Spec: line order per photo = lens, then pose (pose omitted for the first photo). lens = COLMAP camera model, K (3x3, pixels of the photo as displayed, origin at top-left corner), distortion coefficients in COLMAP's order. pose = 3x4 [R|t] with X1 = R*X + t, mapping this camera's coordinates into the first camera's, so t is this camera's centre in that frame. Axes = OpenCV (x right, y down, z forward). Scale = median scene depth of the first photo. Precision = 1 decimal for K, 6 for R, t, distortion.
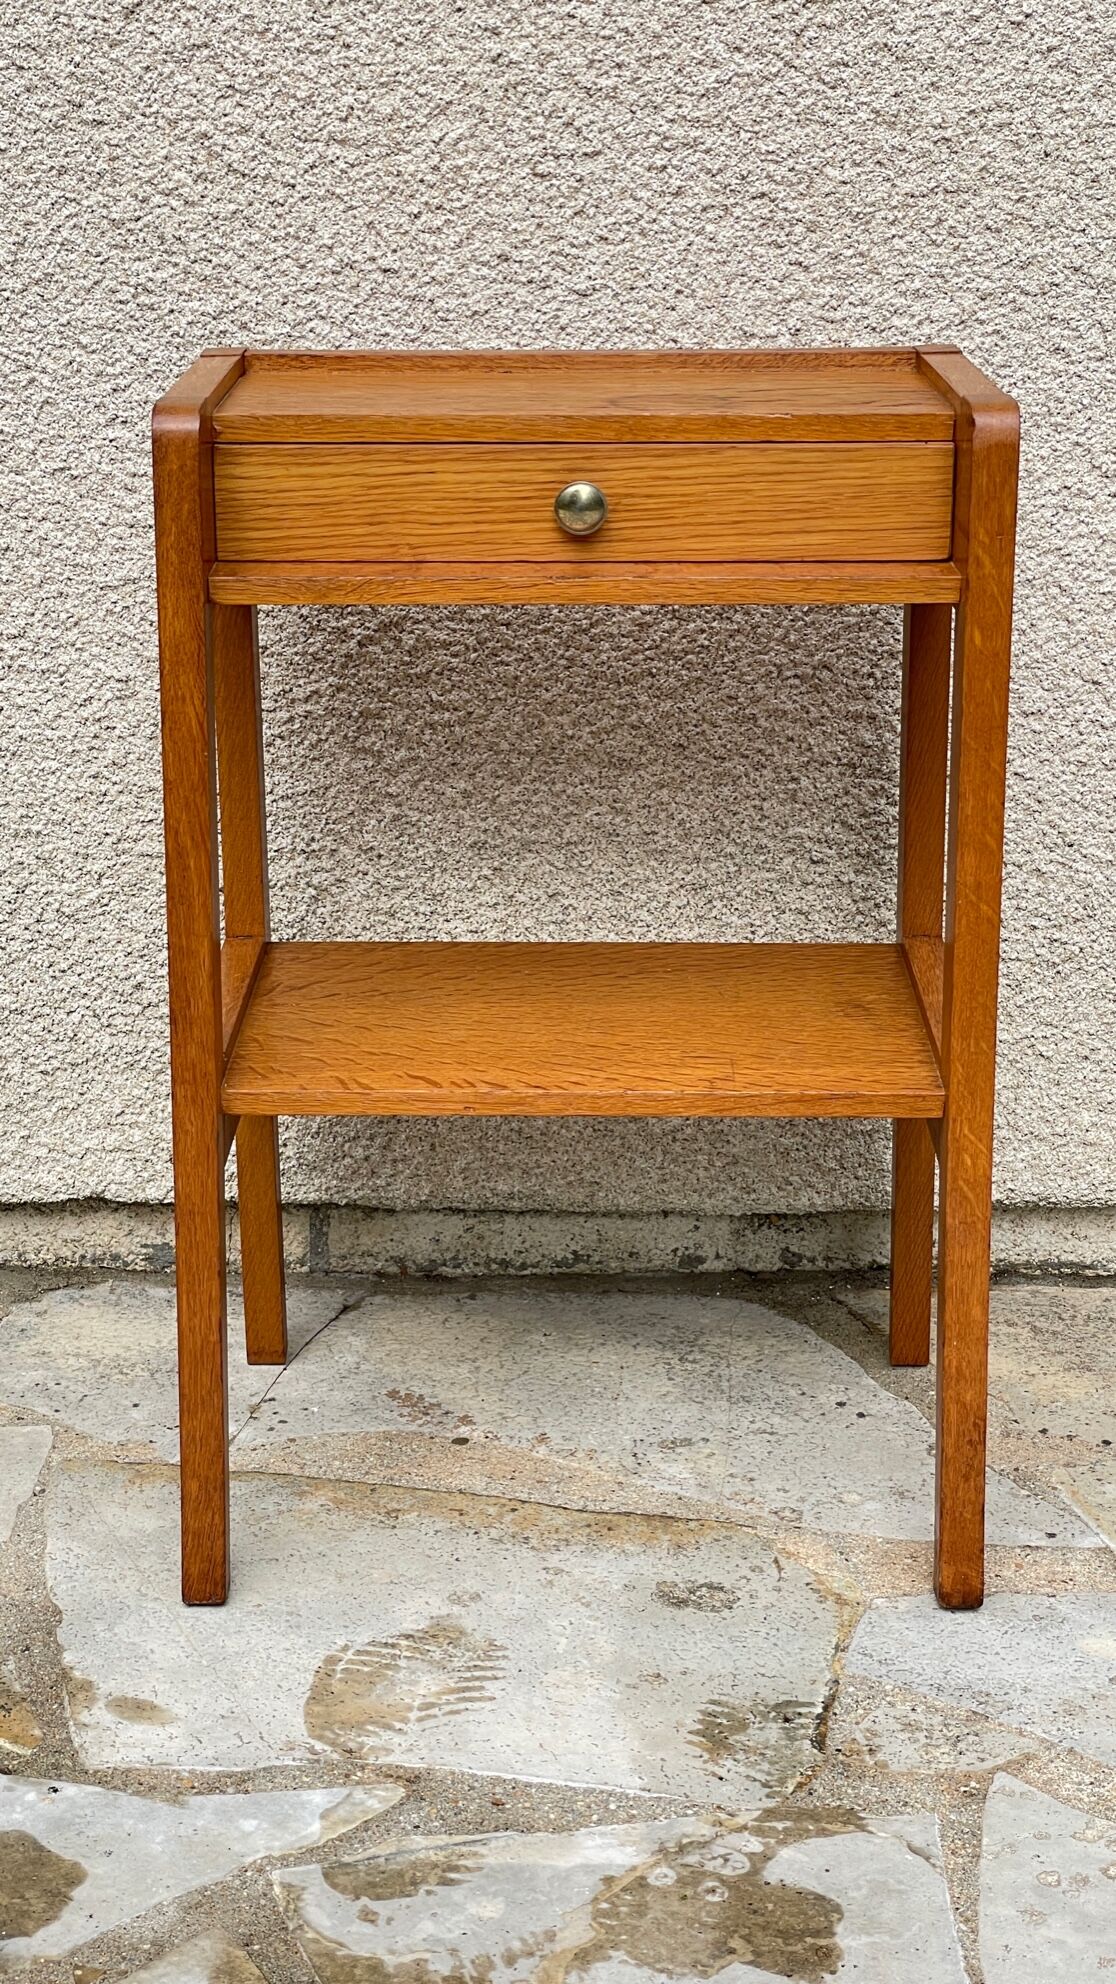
lens RADIAL K [[2979.5, 0, 524.2], [0, 2979.5, 986.8], [0, 0, 1]] dist [0.174643, -0.477071]
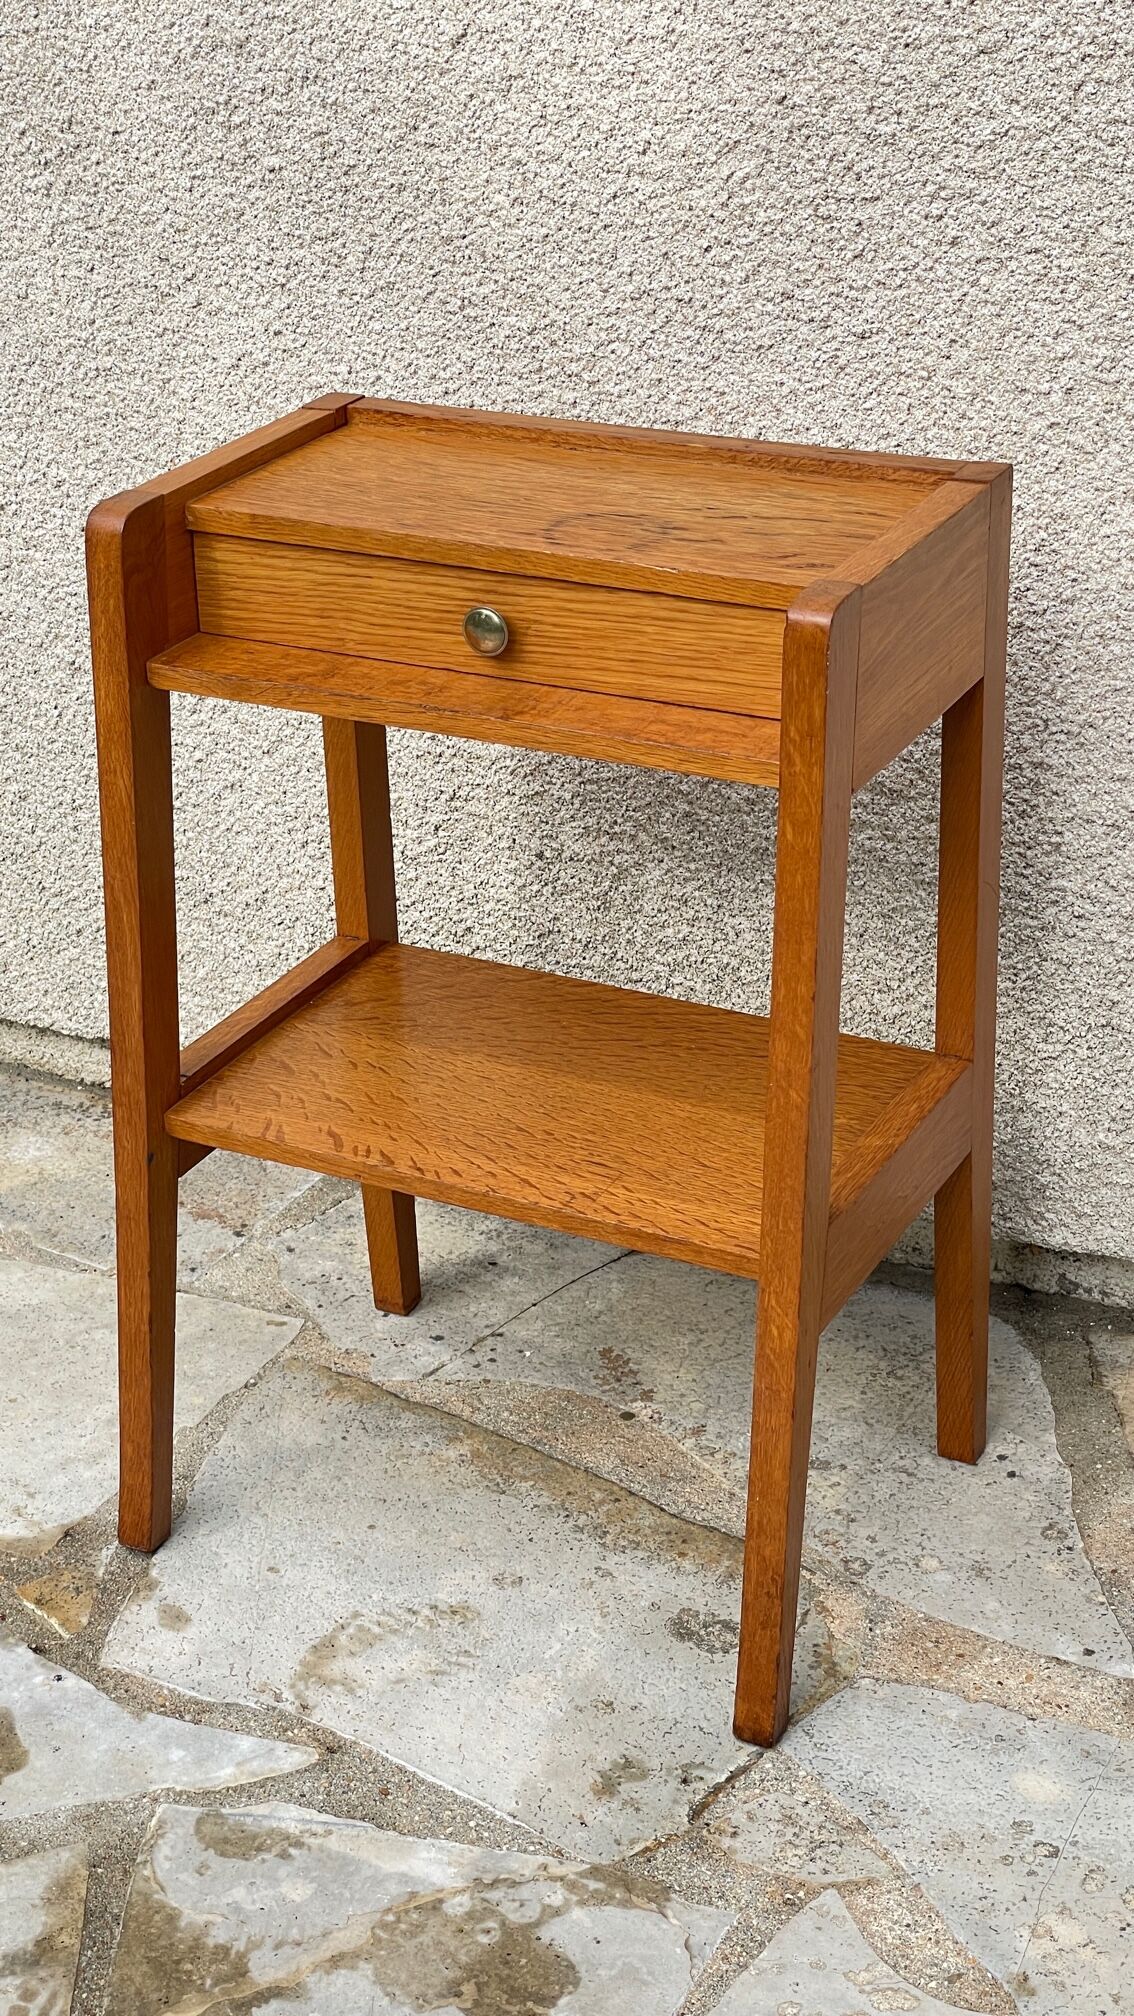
lens RADIAL K [[3004.8, 0, 530.4], [0, 3004.8, 992.0], [0, 0, 1]] dist [0.164489, -0.432652]
pose [[0.899675, 0.161257, -0.405686, 0.364599], [-0.103060, 0.981465, 0.161572, -0.169491], [0.424221, -0.103552, 0.899618, 0.030618]]
